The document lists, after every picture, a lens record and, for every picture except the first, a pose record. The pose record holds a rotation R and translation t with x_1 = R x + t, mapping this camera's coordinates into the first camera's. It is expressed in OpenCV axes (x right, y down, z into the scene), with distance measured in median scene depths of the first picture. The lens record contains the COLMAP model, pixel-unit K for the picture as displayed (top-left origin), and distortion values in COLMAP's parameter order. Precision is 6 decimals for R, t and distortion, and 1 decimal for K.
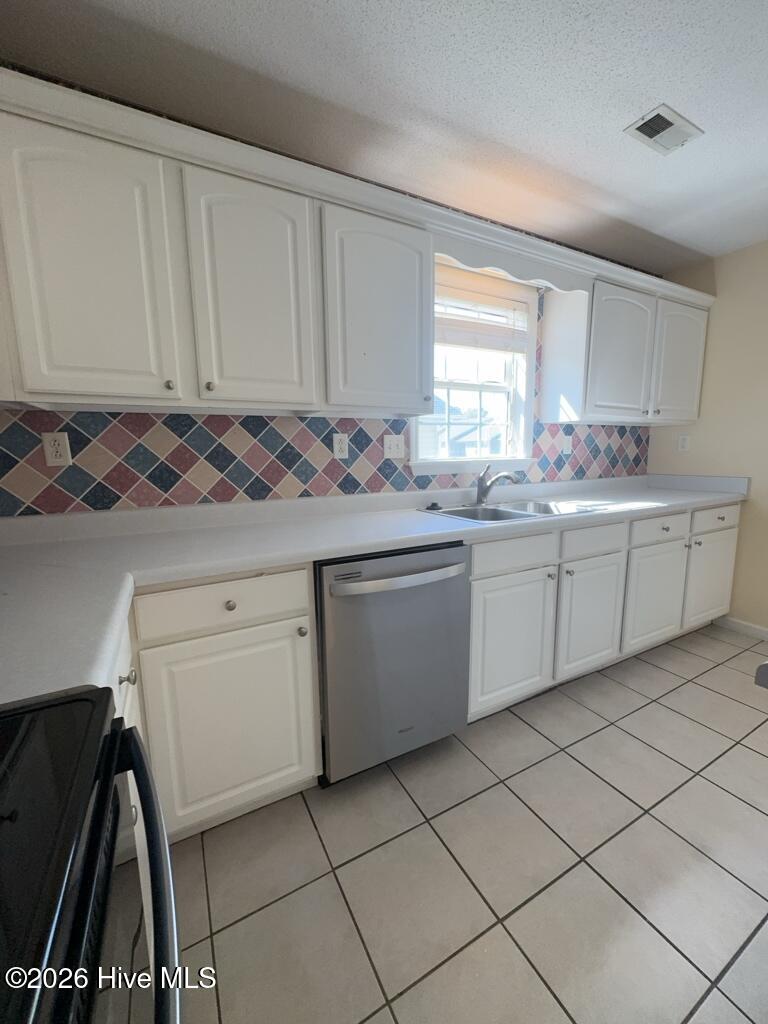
lens RADIAL K [[410.7, 0, 384.0], [0, 410.7, 512.0], [0, 0, 1]] dist [-0.000867, 0.000007]
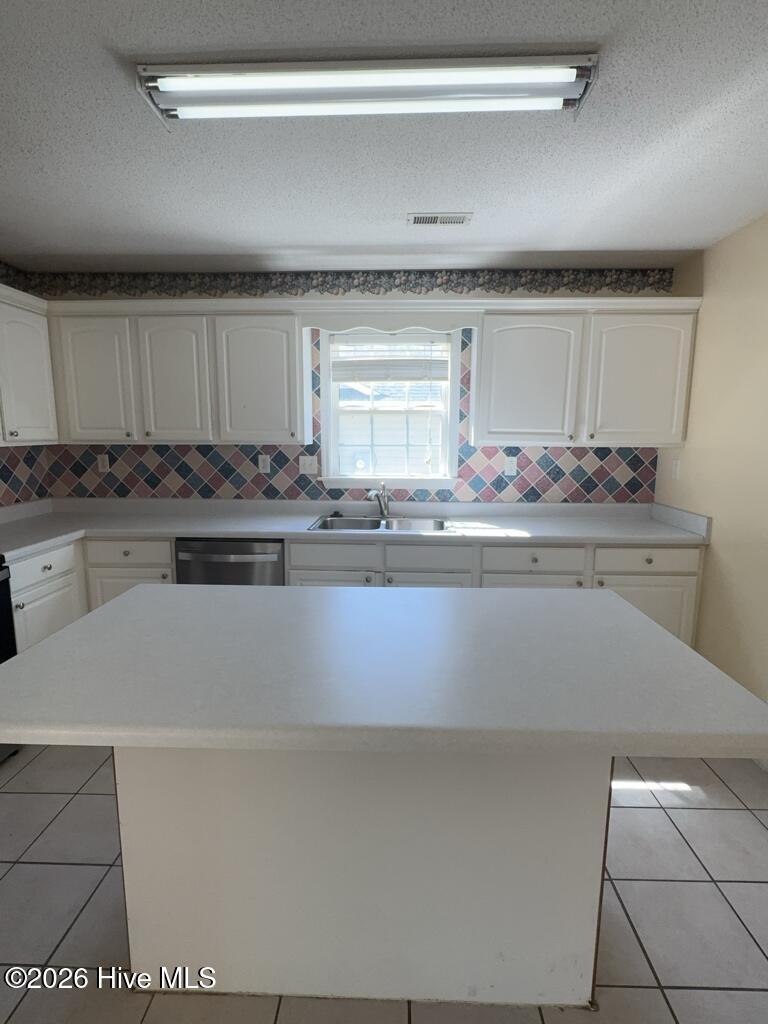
lens RADIAL K [[515.4, 0, 384.0], [0, 515.4, 512.0], [0, 0, 1]] dist [-0.001028, -0.000142]
pose [[0.862717, 0.092947, -0.497071, 1.100034], [-0.090375, 0.995477, 0.029288, -0.085734], [0.497545, 0.019656, 0.867215, -0.292055]]
